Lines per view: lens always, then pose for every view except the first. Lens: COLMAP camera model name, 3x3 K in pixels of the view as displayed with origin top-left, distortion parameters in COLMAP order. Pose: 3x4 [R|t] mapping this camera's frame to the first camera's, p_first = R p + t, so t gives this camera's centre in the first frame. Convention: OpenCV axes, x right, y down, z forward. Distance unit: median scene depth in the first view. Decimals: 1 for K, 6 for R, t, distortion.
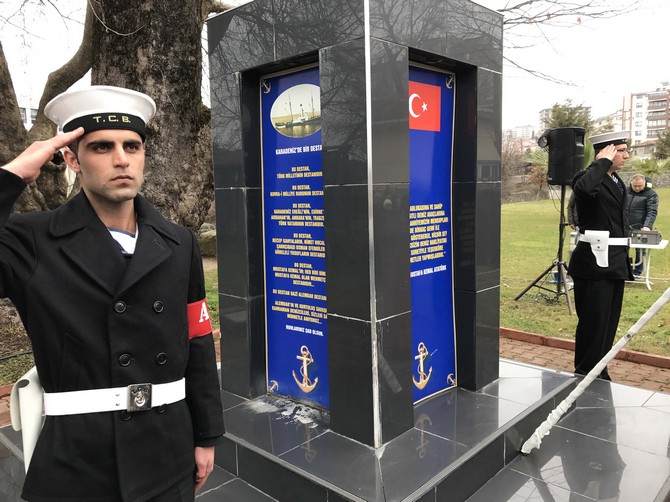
lens RADIAL K [[560.7, 0, 338.4], [0, 560.7, 245.6], [0, 0, 1]] dist [0.003006, 0.008101]
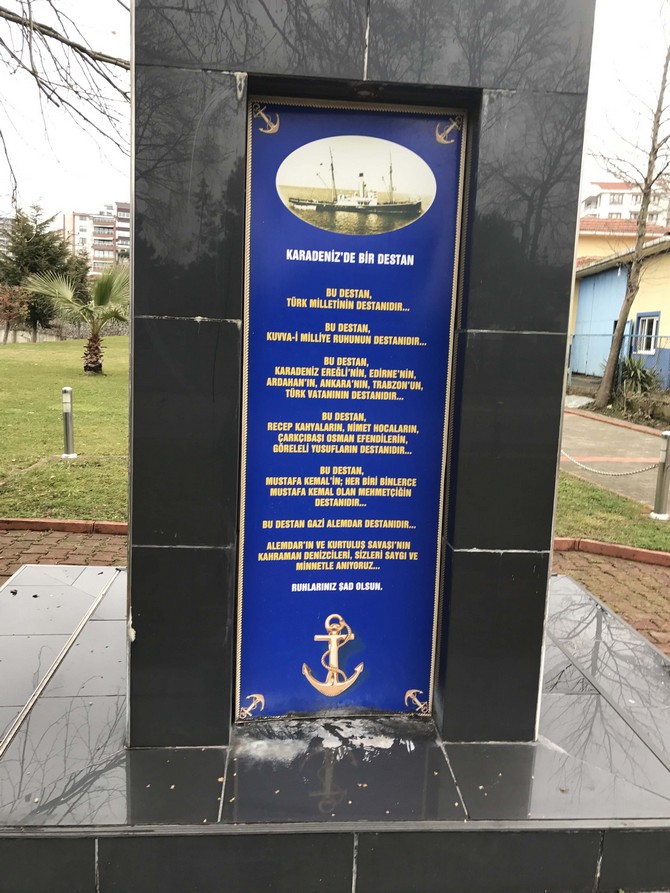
lens RADIAL K [[747.3, 0, 329.4], [0, 747.3, 439.7], [0, 0, 1]] dist [0.003006, 0.008101]
pose [[0.659029, -0.054301, 0.750155, -0.613153], [0.020829, 0.998326, 0.053966, -0.034250], [-0.751829, -0.019940, 0.659056, 0.521689]]
